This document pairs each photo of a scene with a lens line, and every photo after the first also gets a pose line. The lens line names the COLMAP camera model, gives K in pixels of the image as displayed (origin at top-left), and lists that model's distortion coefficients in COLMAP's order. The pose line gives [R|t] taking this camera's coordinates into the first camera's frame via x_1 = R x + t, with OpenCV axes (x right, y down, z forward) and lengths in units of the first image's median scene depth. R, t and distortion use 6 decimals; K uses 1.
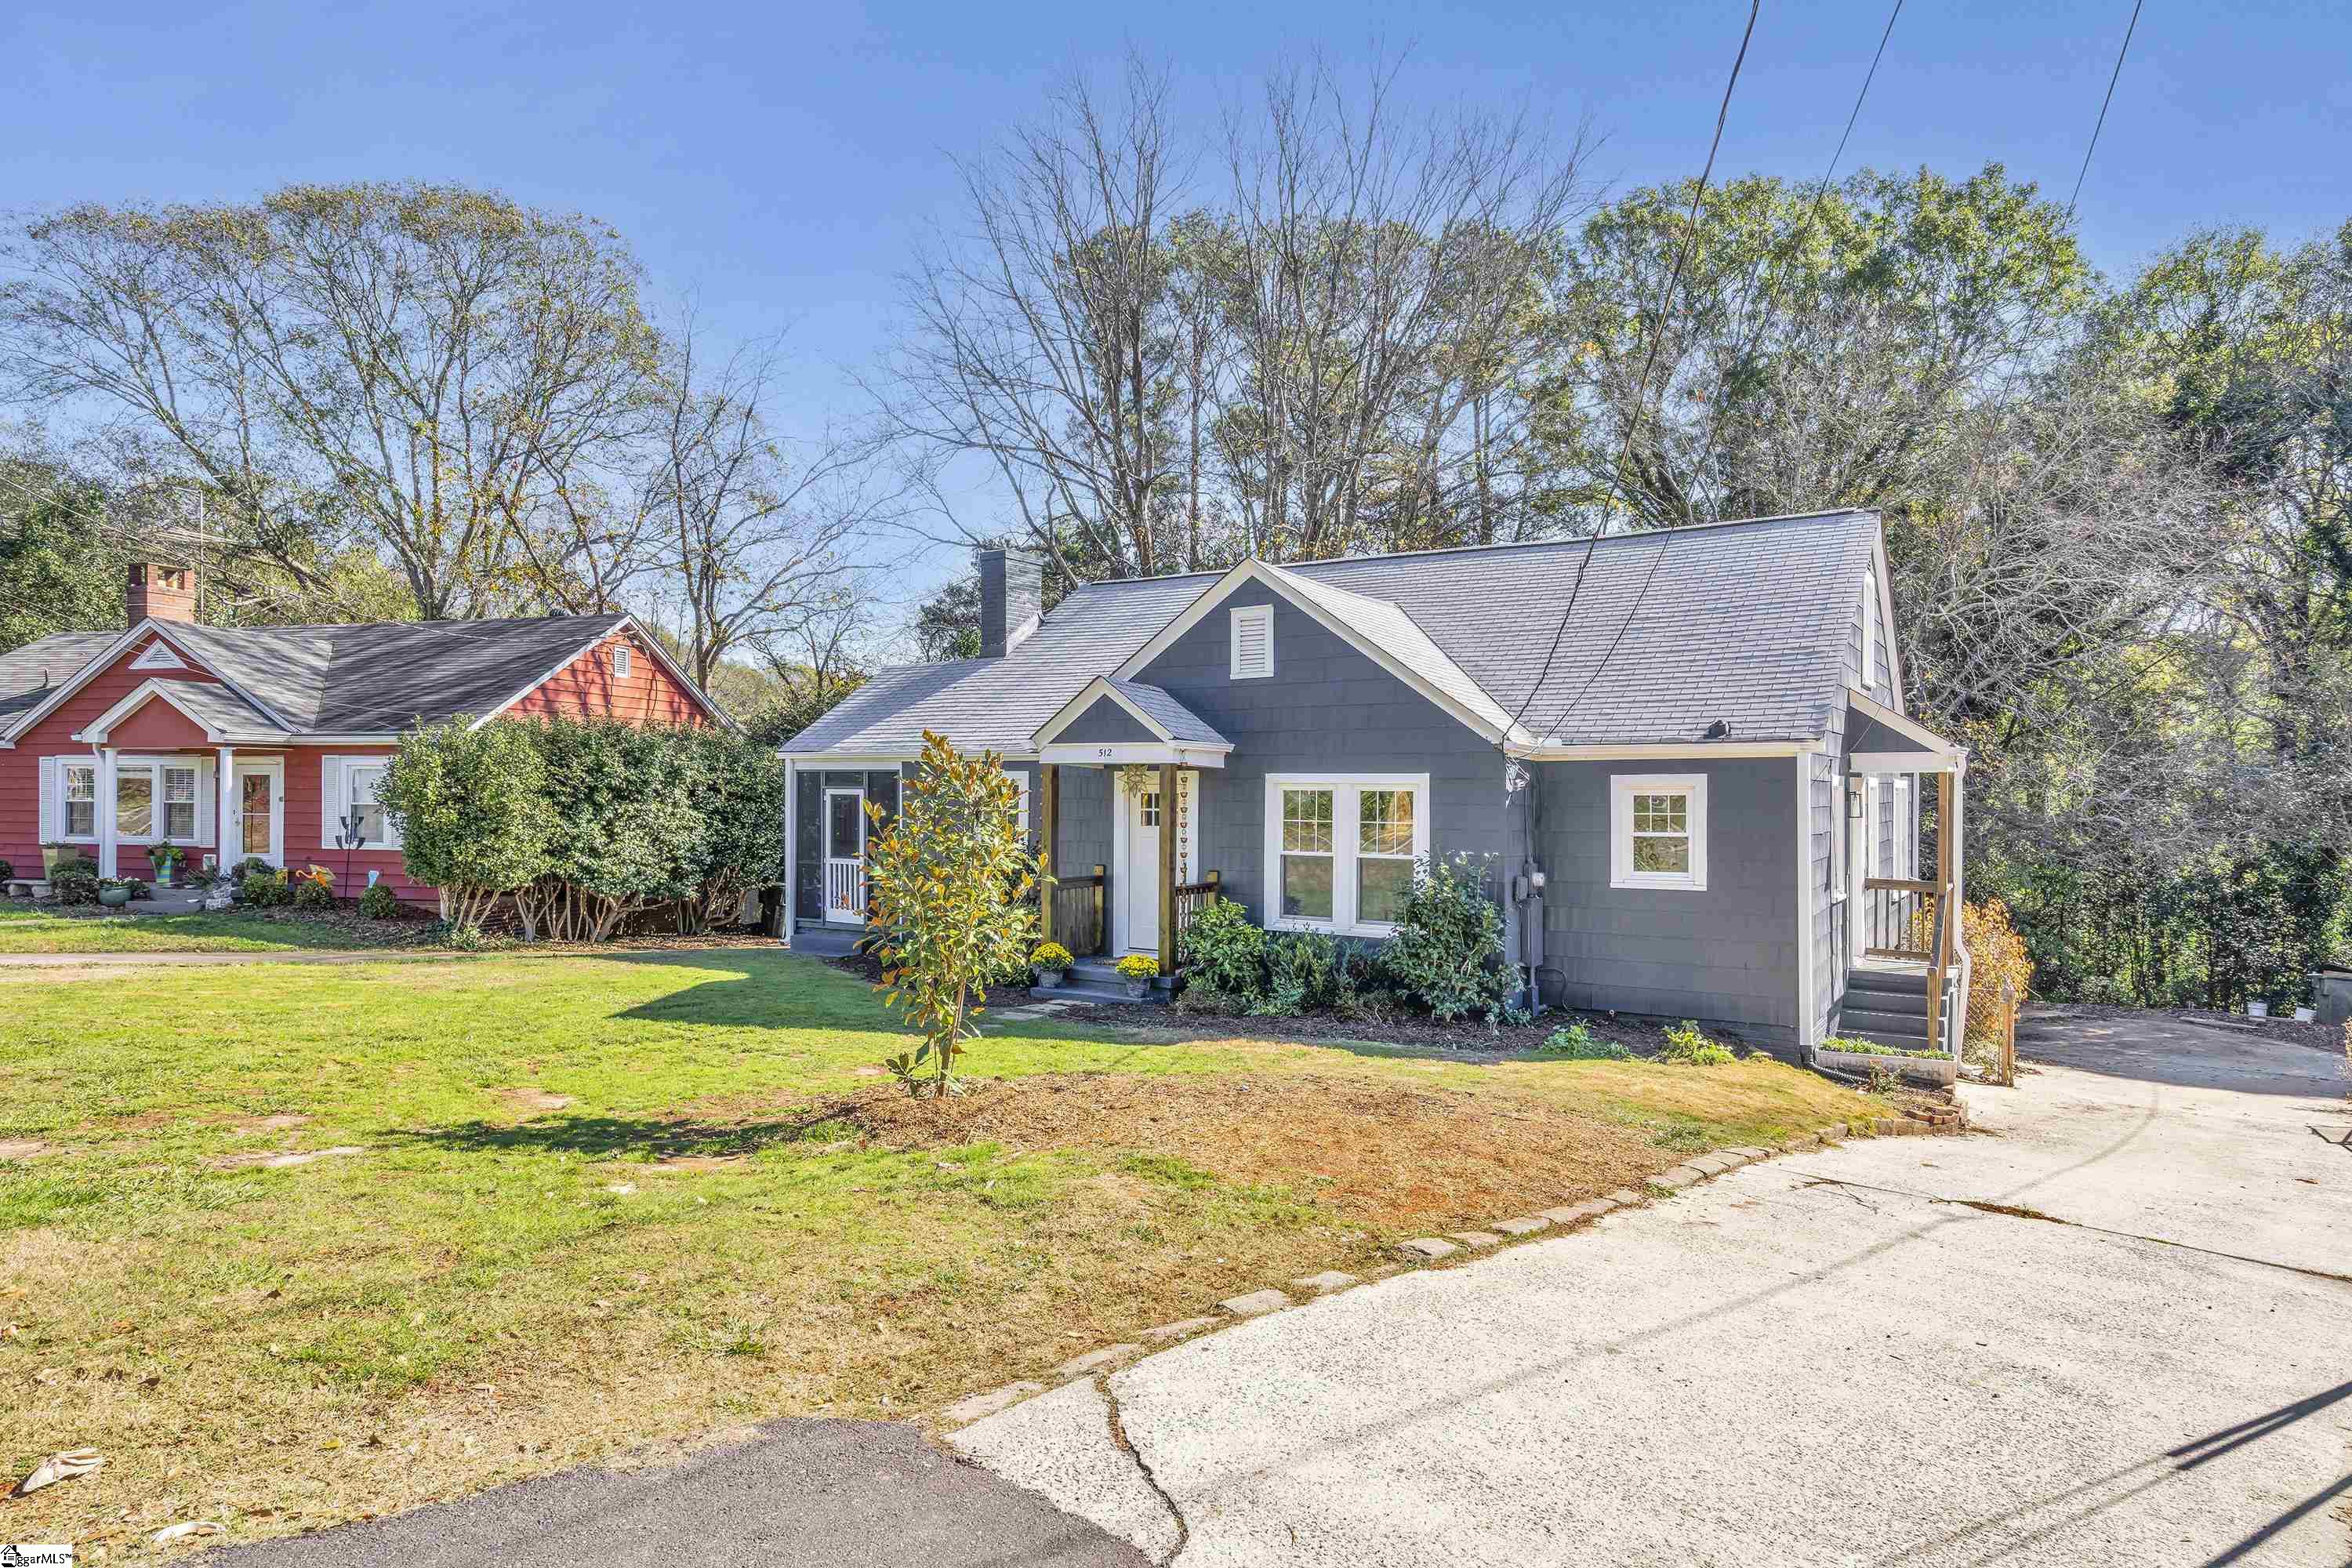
lens RADIAL K [[1388.7, 0, 1176.0], [0, 1388.7, 784.0], [0, 0, 1]] dist [-0.001044, -0.000060]
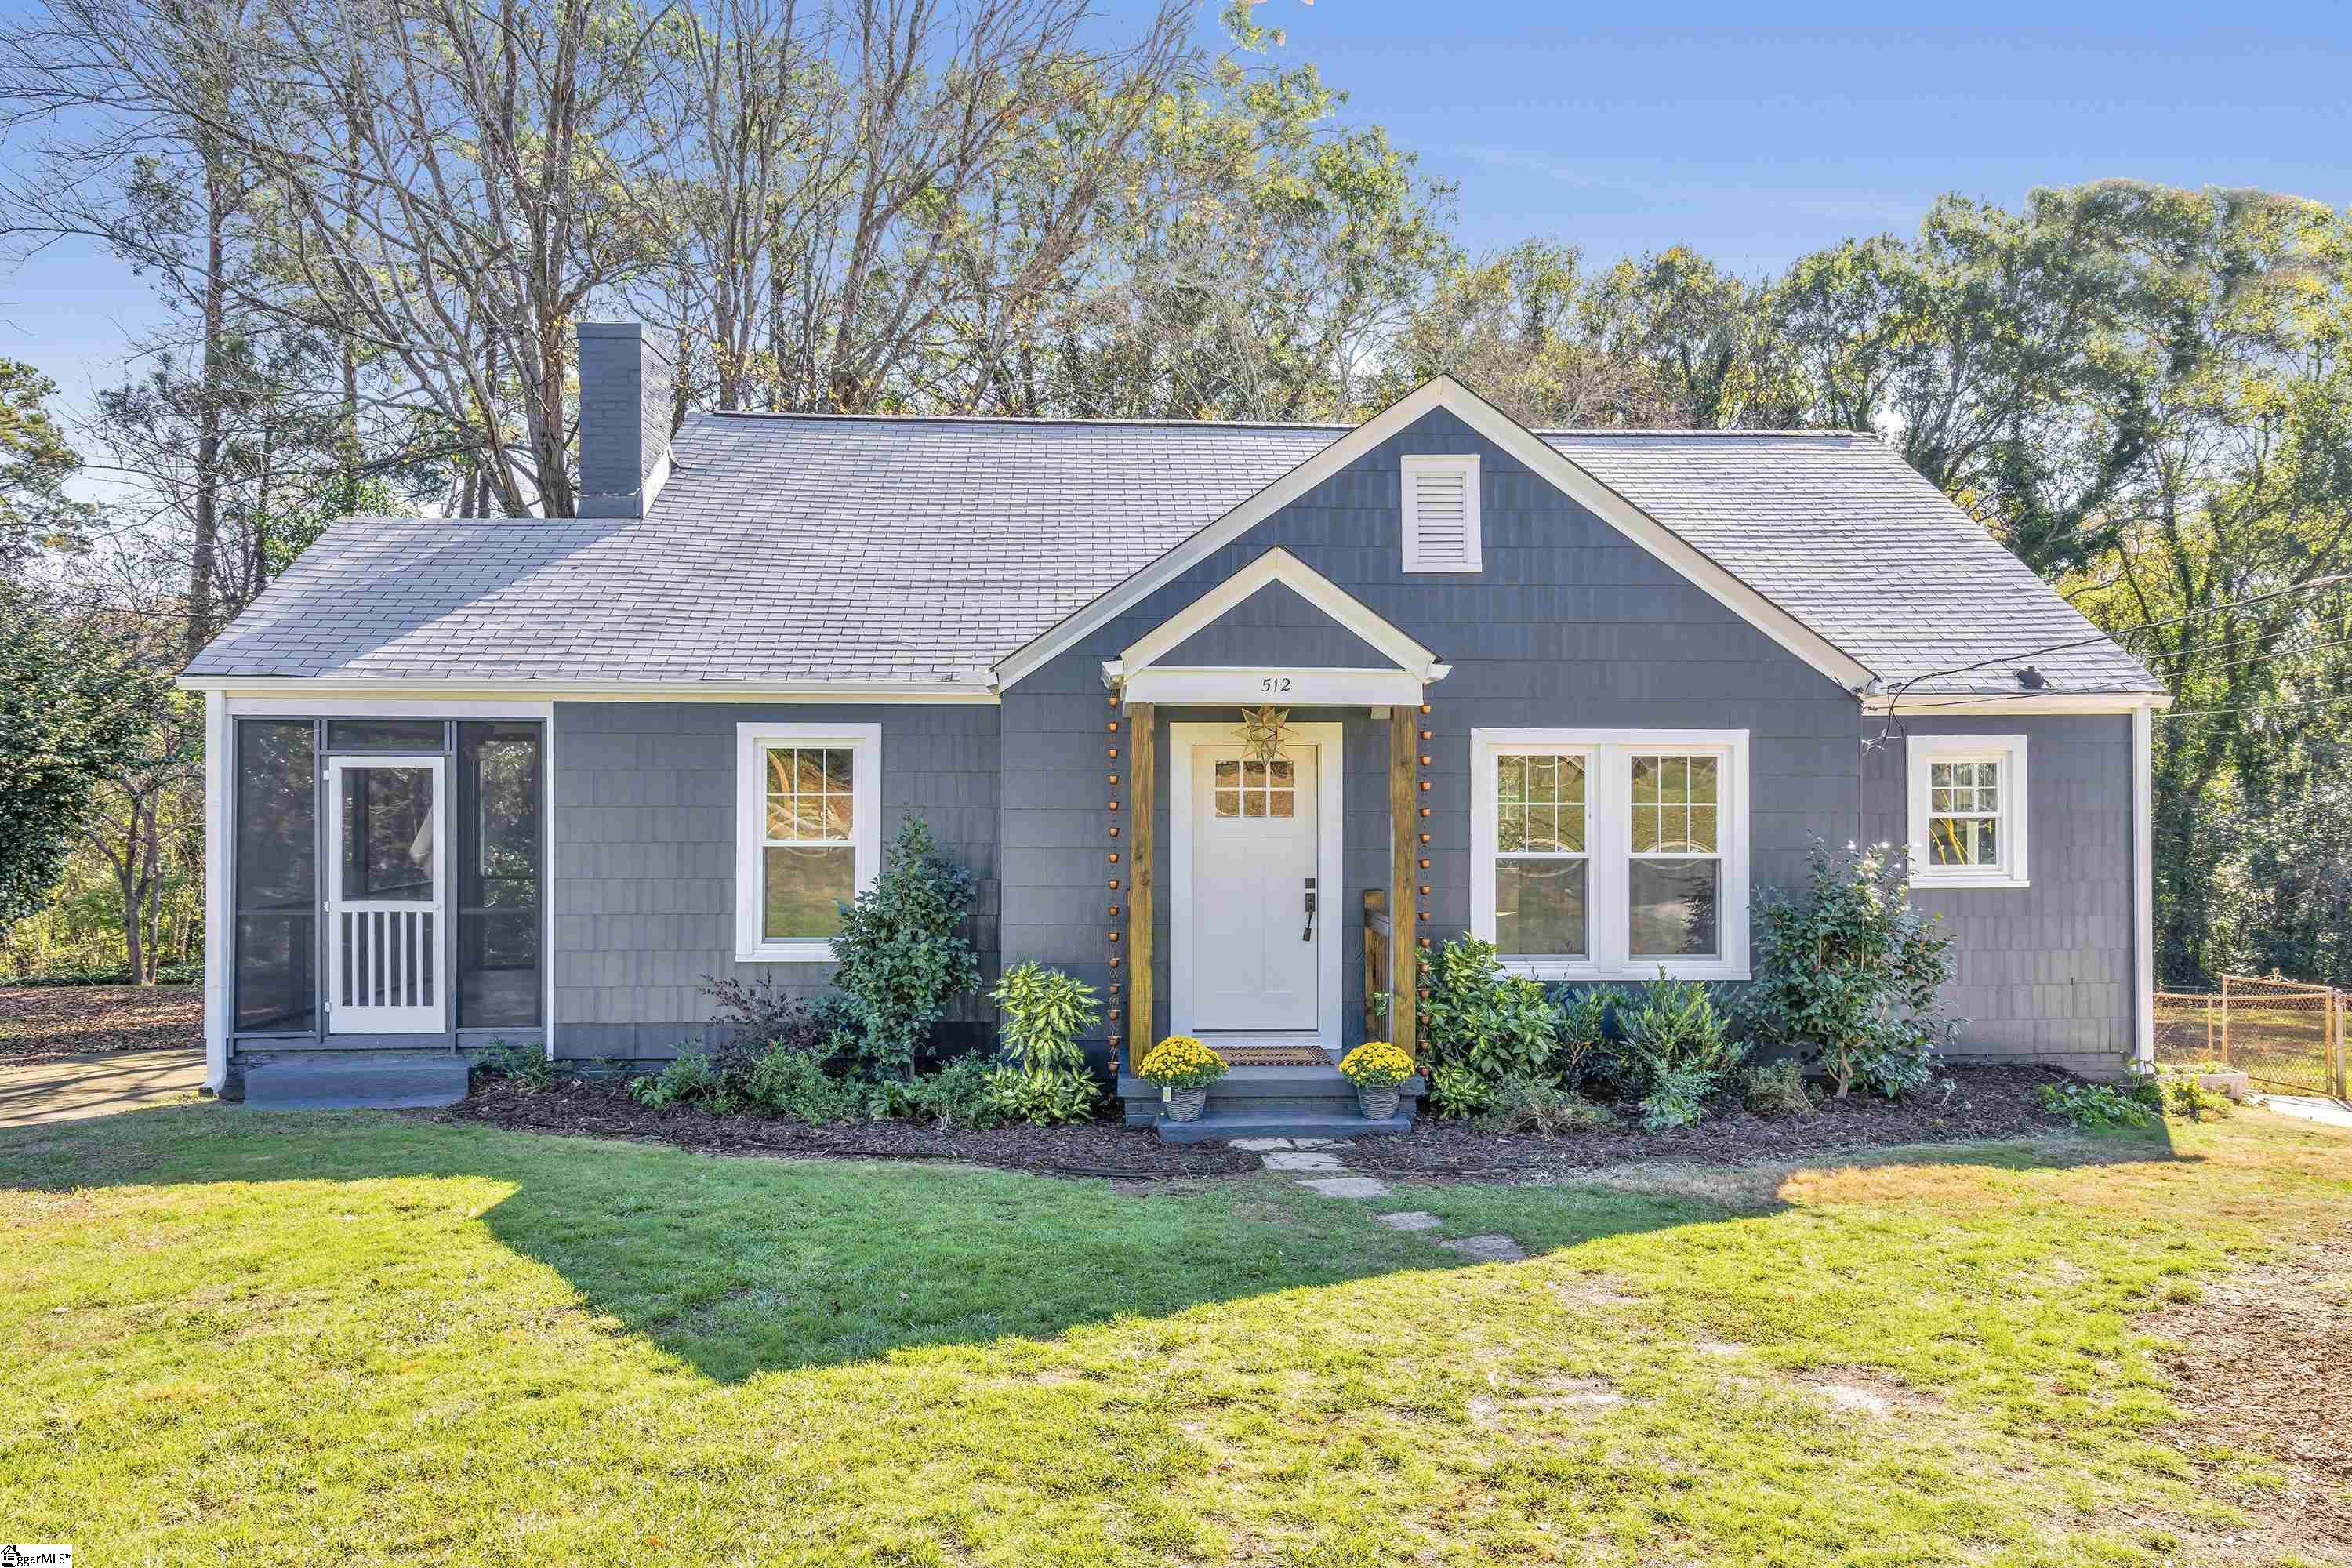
lens RADIAL K [[1609.7, 0, 1176.0], [0, 1609.7, 784.0], [0, 0, 1]] dist [0.011879, -0.003202]
pose [[0.792885, -0.000101, 0.609372, -0.476511], [0.000158, 1.000000, -0.000041, 0.017533], [-0.609372, 0.000129, 0.792885, 0.515018]]
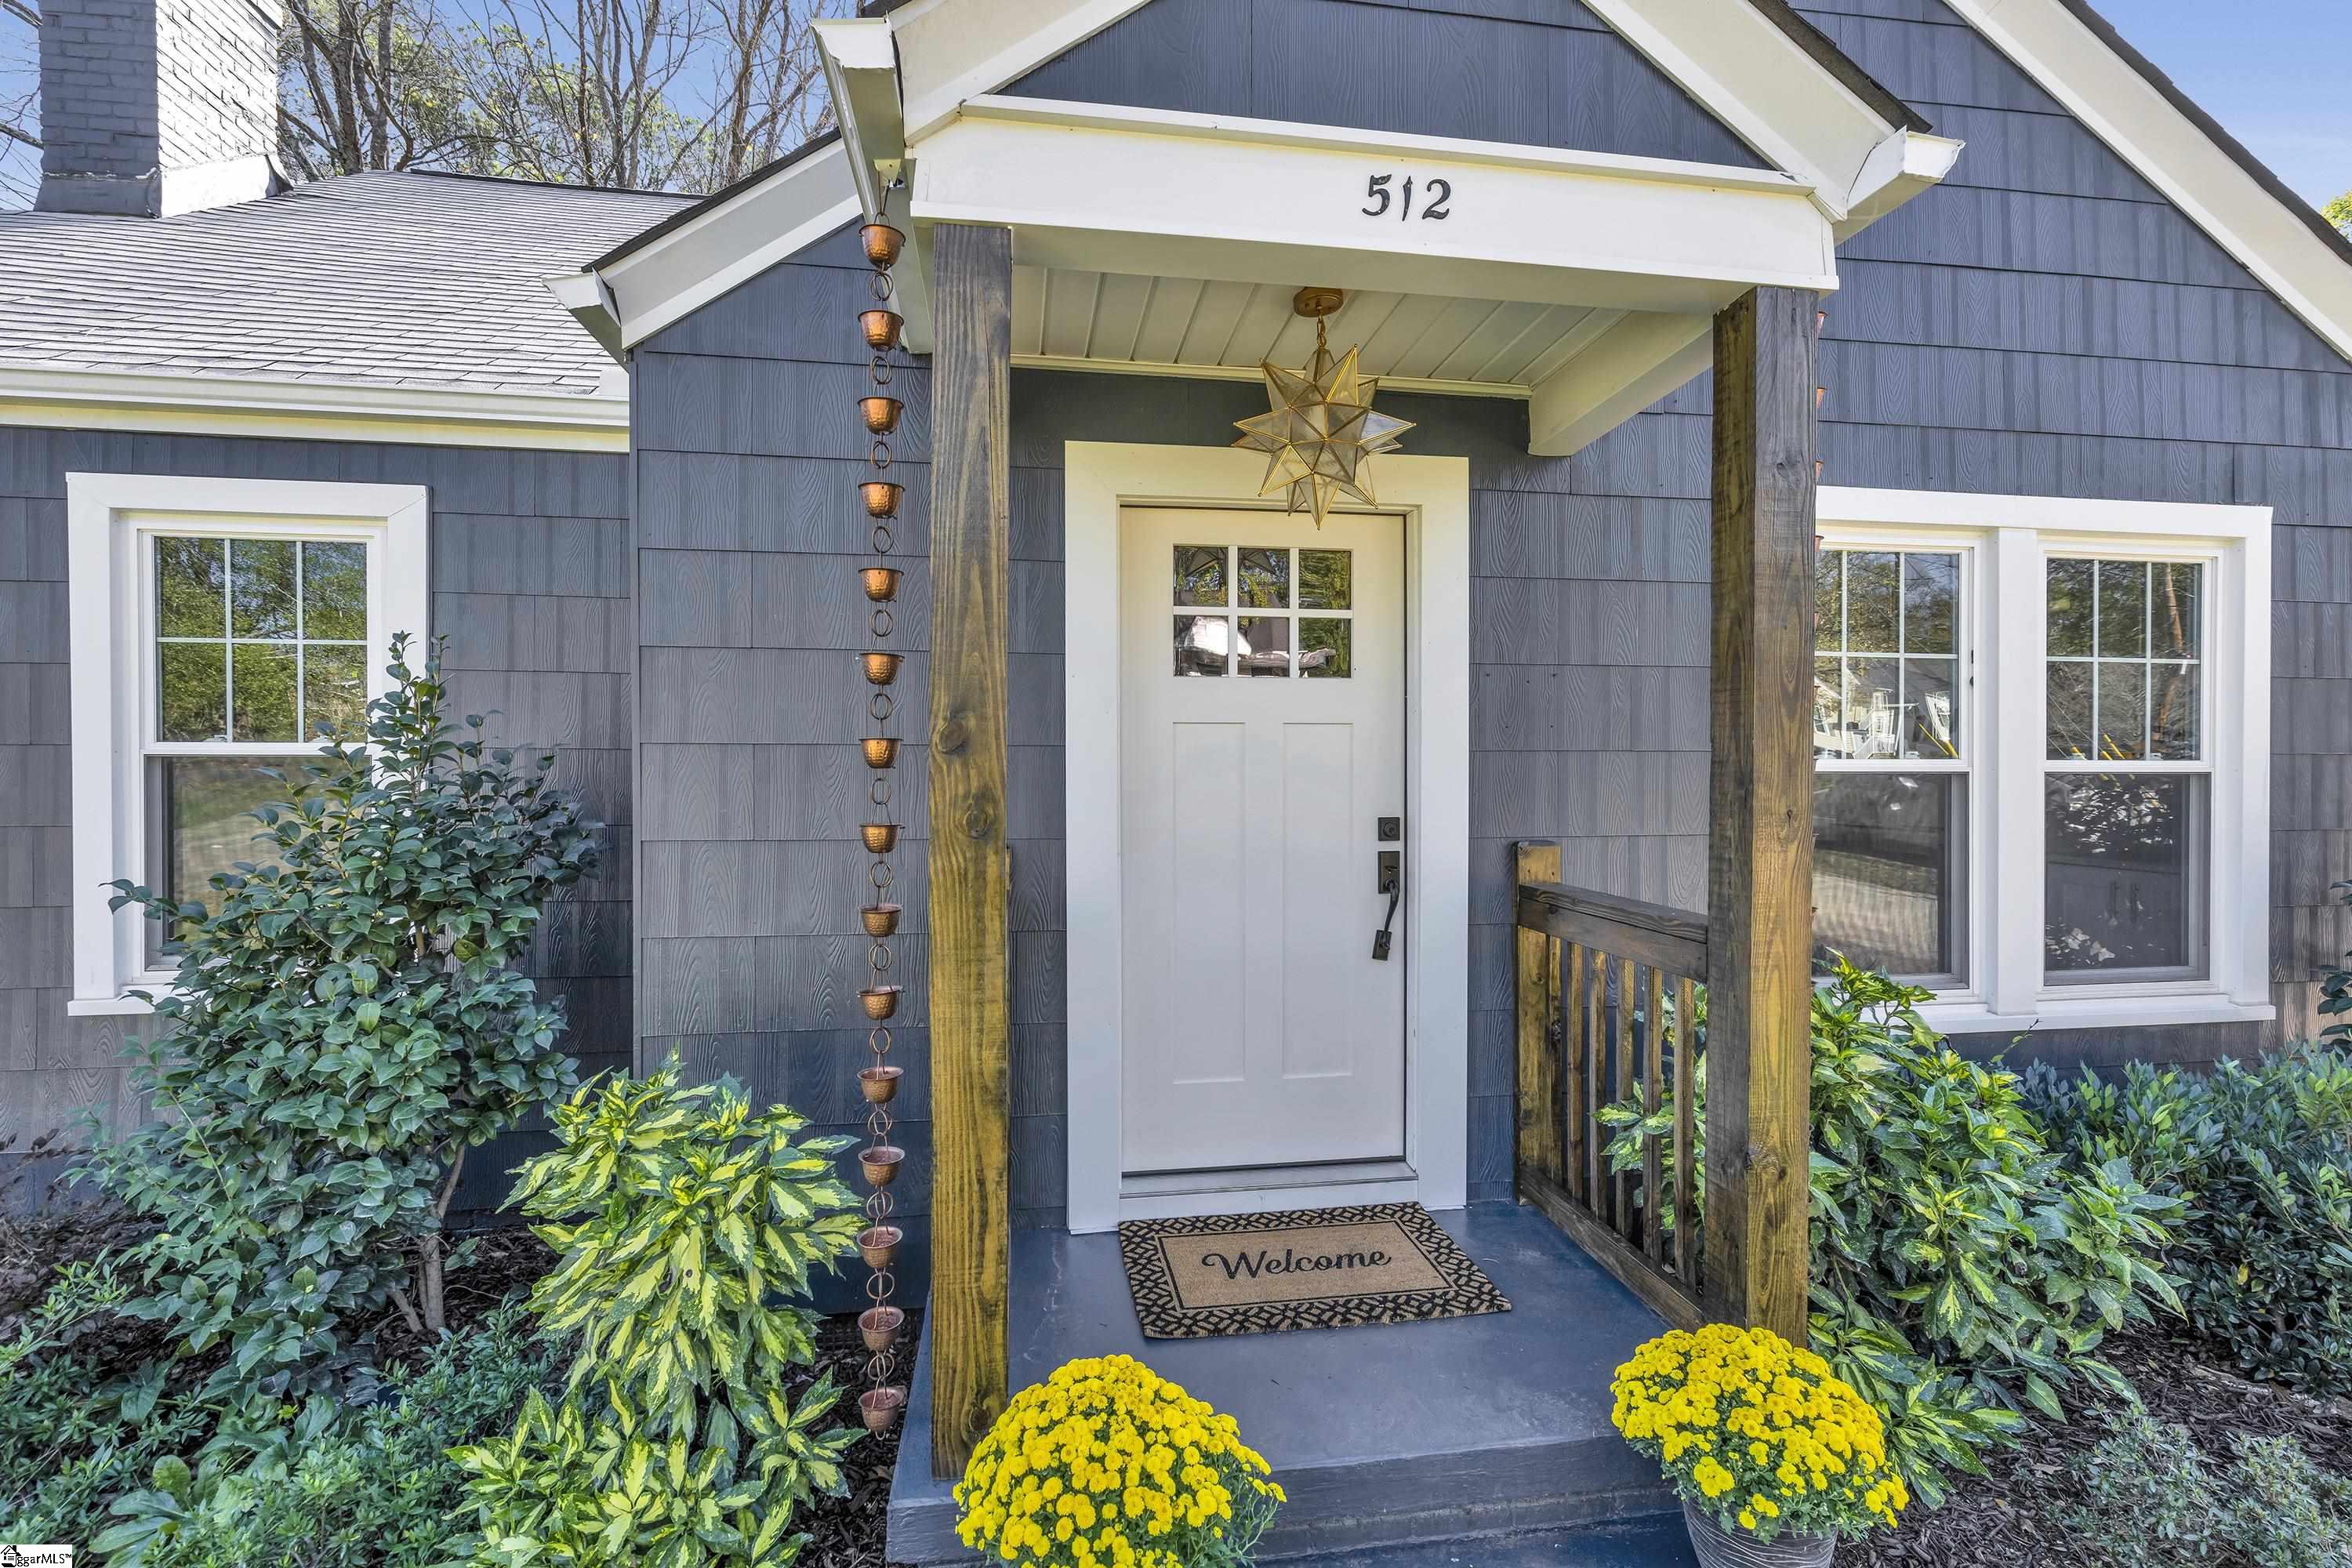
lens RADIAL K [[1044.2, 0, 1176.0], [0, 1044.2, 784.0], [0, 0, 1]] dist [-0.001778, -0.000147]
pose [[0.731069, -0.006969, 0.682268, -0.161437], [0.001277, 0.999960, 0.008845, 0.051064], [-0.682303, -0.005595, 0.731048, 0.927198]]
